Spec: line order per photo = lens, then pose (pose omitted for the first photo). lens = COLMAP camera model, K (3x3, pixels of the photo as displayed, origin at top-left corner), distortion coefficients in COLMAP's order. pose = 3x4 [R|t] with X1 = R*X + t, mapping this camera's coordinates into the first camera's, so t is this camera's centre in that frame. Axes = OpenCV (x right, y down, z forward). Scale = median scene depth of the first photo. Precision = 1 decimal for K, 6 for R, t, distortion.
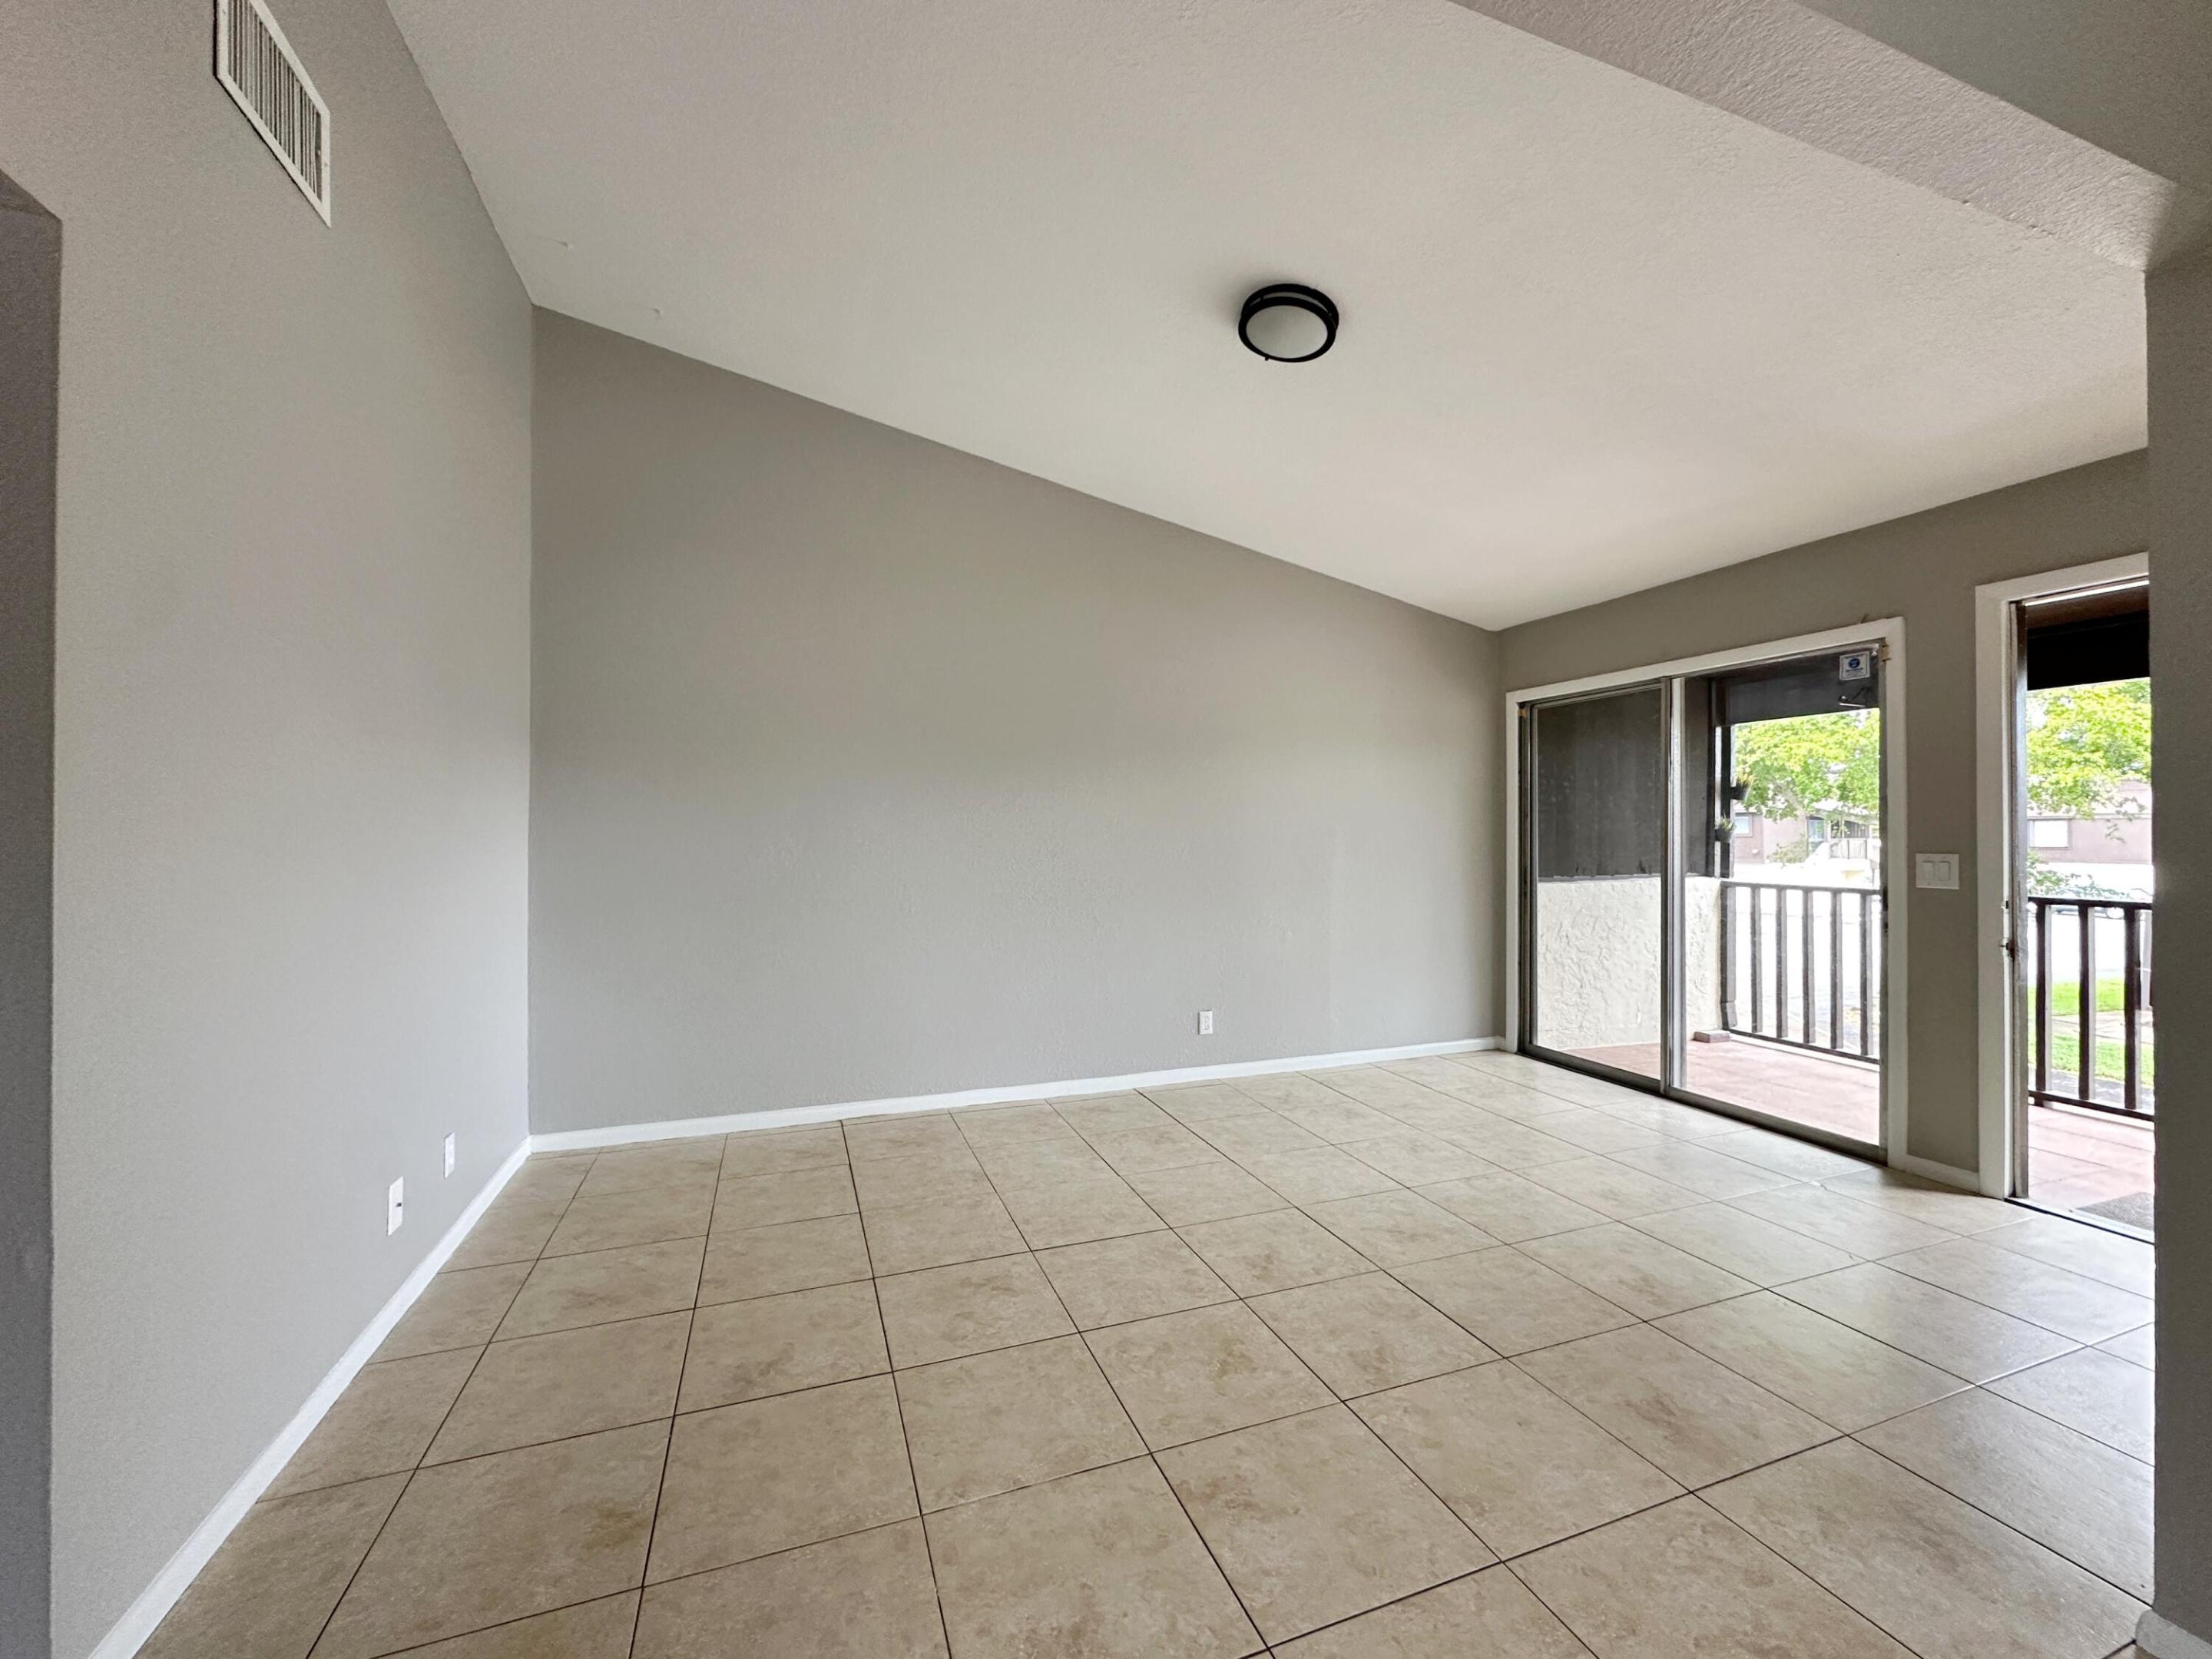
lens RADIAL K [[891.3, 0, 1099.3], [0, 891.3, 787.7], [0, 0, 1]] dist [-0.005315, 0.000490]
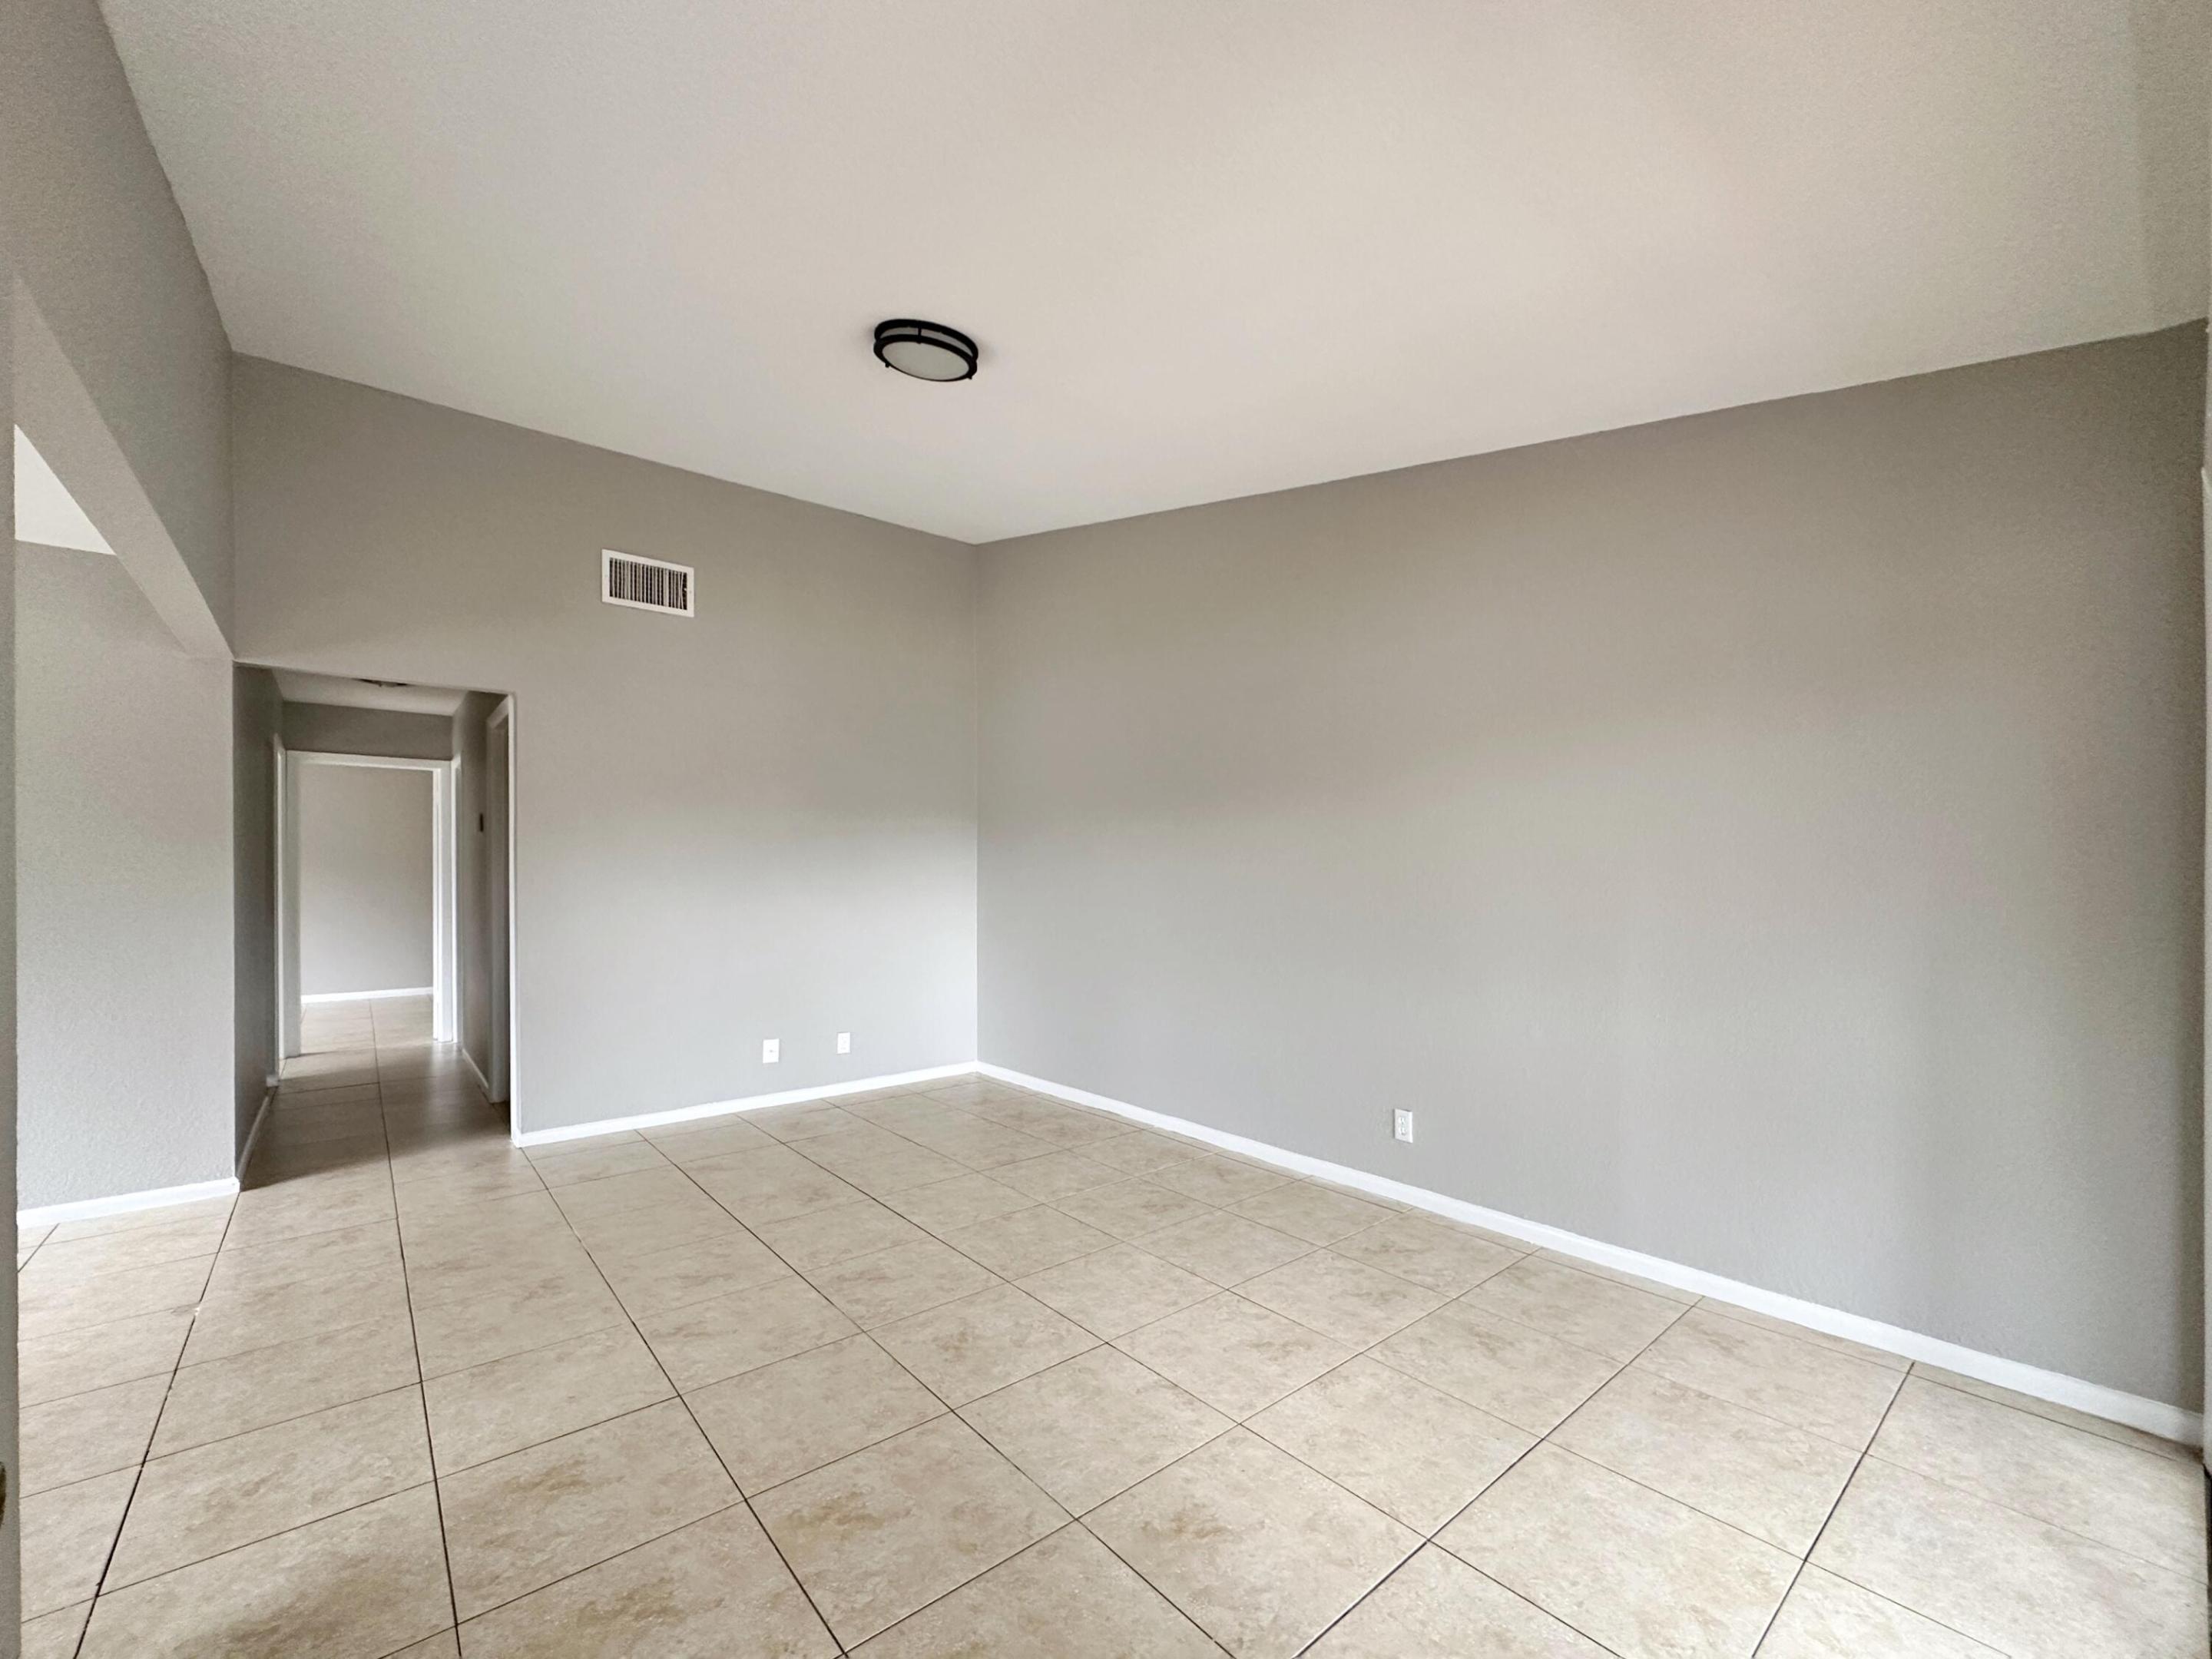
lens RADIAL K [[883.7, 0, 1104.9], [0, 883.7, 858.8], [0, 0, 1]] dist [-0.000855, -0.000035]
pose [[0.341811, -0.018420, -0.939588, 1.187540], [0.053298, 0.998579, -0.000187, 0.049534], [0.938256, -0.050014, 0.342307, 0.864319]]
